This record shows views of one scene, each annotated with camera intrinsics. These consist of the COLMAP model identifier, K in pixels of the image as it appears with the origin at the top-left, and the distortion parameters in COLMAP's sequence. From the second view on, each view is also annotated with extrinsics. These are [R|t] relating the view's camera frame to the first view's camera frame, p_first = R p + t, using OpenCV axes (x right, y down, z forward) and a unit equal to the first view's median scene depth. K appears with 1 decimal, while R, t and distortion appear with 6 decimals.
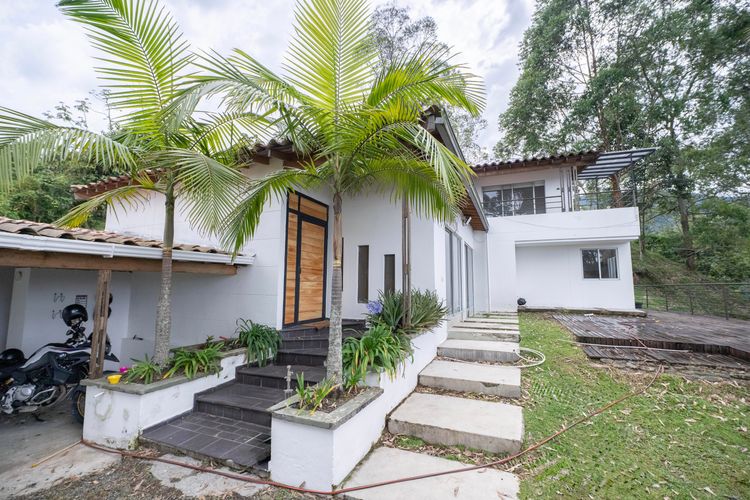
lens RADIAL K [[324.4, 0, 375.0], [0, 324.4, 250.0], [0, 0, 1]] dist [-0.012078, 0.000068]
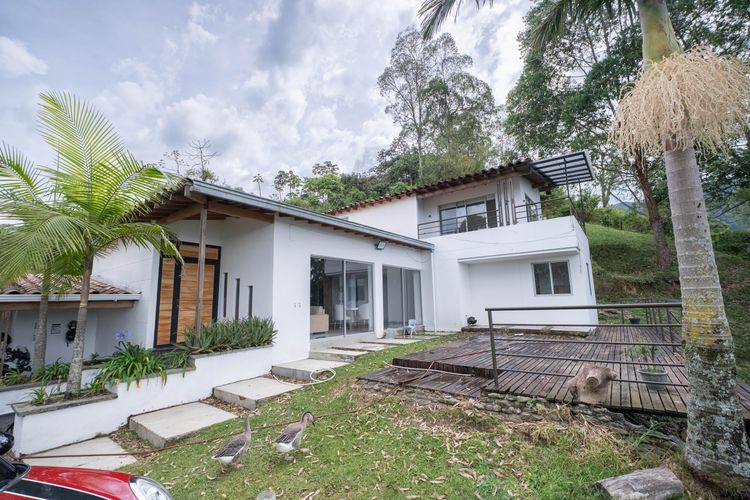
lens RADIAL K [[324.4, 0, 375.0], [0, 324.4, 250.0], [0, 0, 1]] dist [-0.012078, 0.000068]
pose [[0.969112, -0.066743, -0.237419, 0.458191], [0.055801, 0.997060, -0.052520, -0.017689], [0.240226, 0.037649, 0.969987, -0.029641]]
